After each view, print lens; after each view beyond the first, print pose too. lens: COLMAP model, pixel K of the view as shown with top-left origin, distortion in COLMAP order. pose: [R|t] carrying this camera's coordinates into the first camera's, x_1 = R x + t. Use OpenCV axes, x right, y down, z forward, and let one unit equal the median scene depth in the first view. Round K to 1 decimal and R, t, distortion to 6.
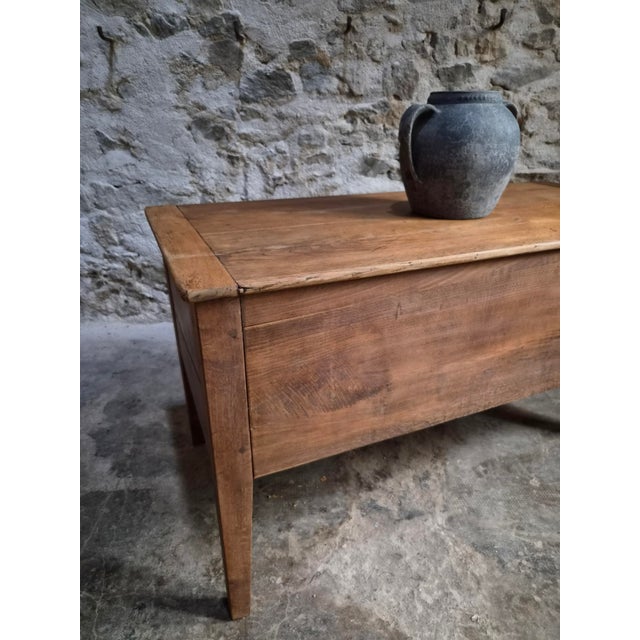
lens RADIAL K [[432.9, 0, 320.8], [0, 432.9, 323.9], [0, 0, 1]] dist [0.062363, -0.048756]
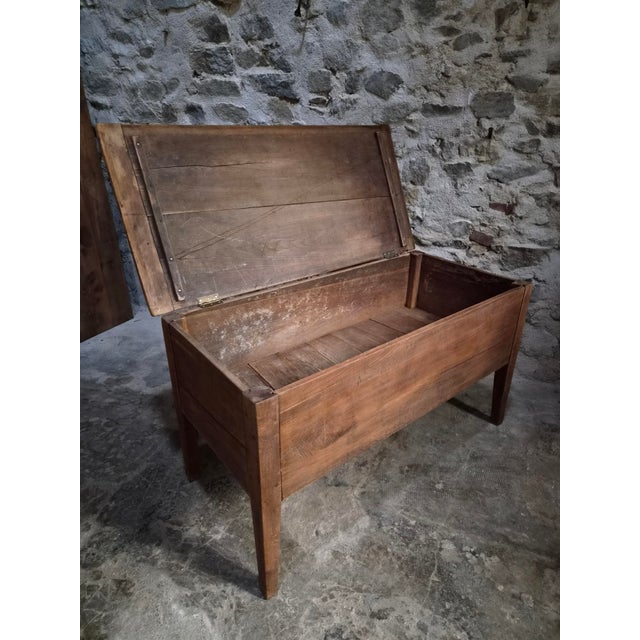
lens RADIAL K [[432.9, 0, 320.9], [0, 432.9, 316.1], [0, 0, 1]] dist [0.062363, -0.048756]
pose [[0.952628, 0.131907, -0.274044, 0.329037], [-0.134018, 0.990917, 0.011091, -0.101320], [0.273018, 0.026161, 0.961653, -0.328259]]
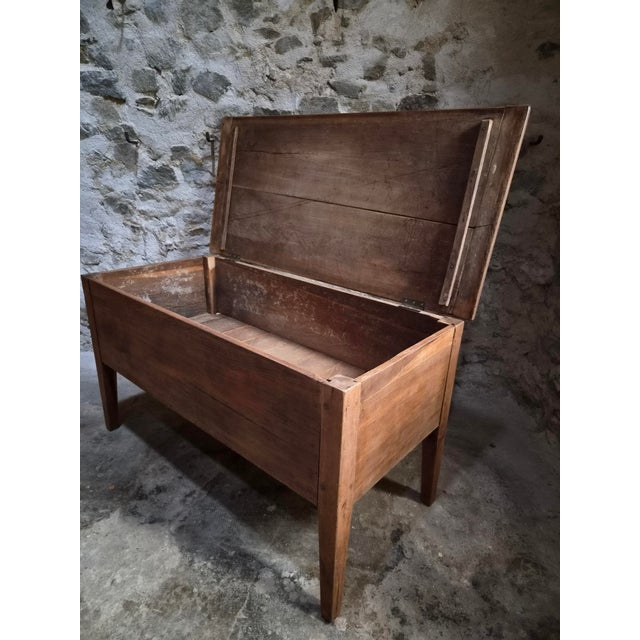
lens RADIAL K [[432.9, 0, 321.3], [0, 432.9, 323.5], [0, 0, 1]] dist [0.062363, -0.048756]
pose [[0.990758, 0.072341, -0.114740, 0.549553], [-0.080217, 0.994619, -0.065567, -0.070039], [0.109379, 0.074165, 0.991229, -0.194979]]
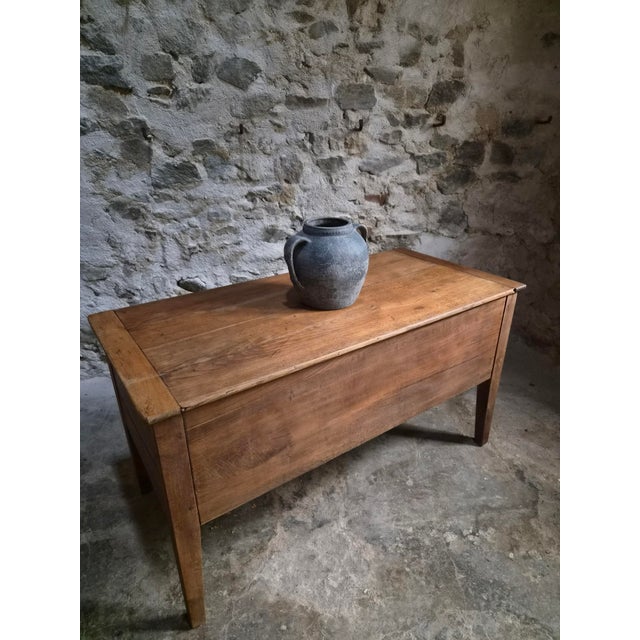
lens RADIAL K [[432.9, 0, 320.3], [0, 432.9, 322.9], [0, 0, 1]] dist [0.062363, -0.048756]
pose [[0.981167, -0.091958, 0.169869, 0.021427], [0.091546, 0.995748, 0.010272, -0.129519], [-0.170092, 0.005472, 0.985413, -0.219334]]
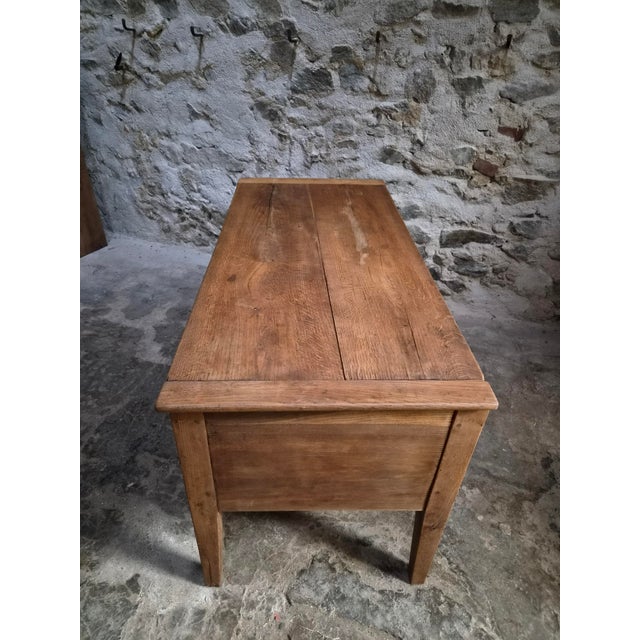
lens RADIAL K [[432.9, 0, 316.3], [0, 432.9, 324.0], [0, 0, 1]] dist [0.062363, -0.048756]
pose [[0.957085, 0.195259, -0.214155, 0.293880], [-0.158991, 0.971590, 0.175315, -0.099891], [0.242302, -0.133743, 0.960938, -0.279628]]
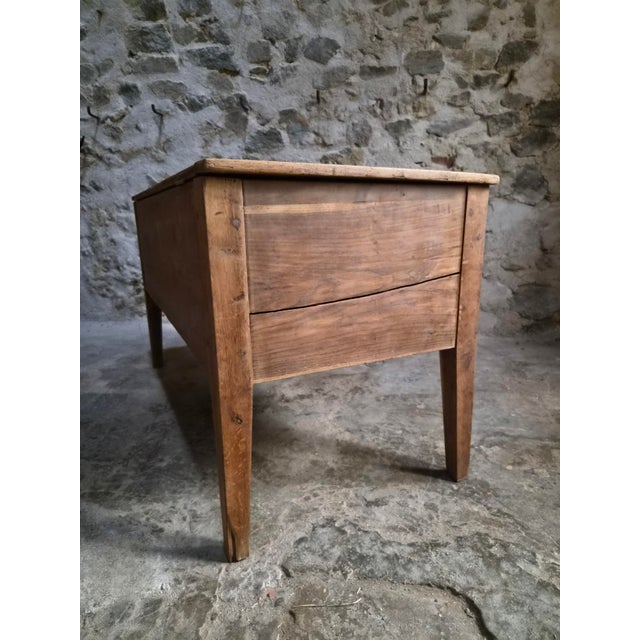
lens RADIAL K [[432.9, 0, 328.1], [0, 432.9, 323.9], [0, 0, 1]] dist [0.062363, -0.048756]
pose [[0.989607, 0.027454, -0.141155, 0.295471], [-0.055285, 0.978800, -0.197216, 0.291816], [0.132748, 0.202970, 0.970145, -0.197382]]
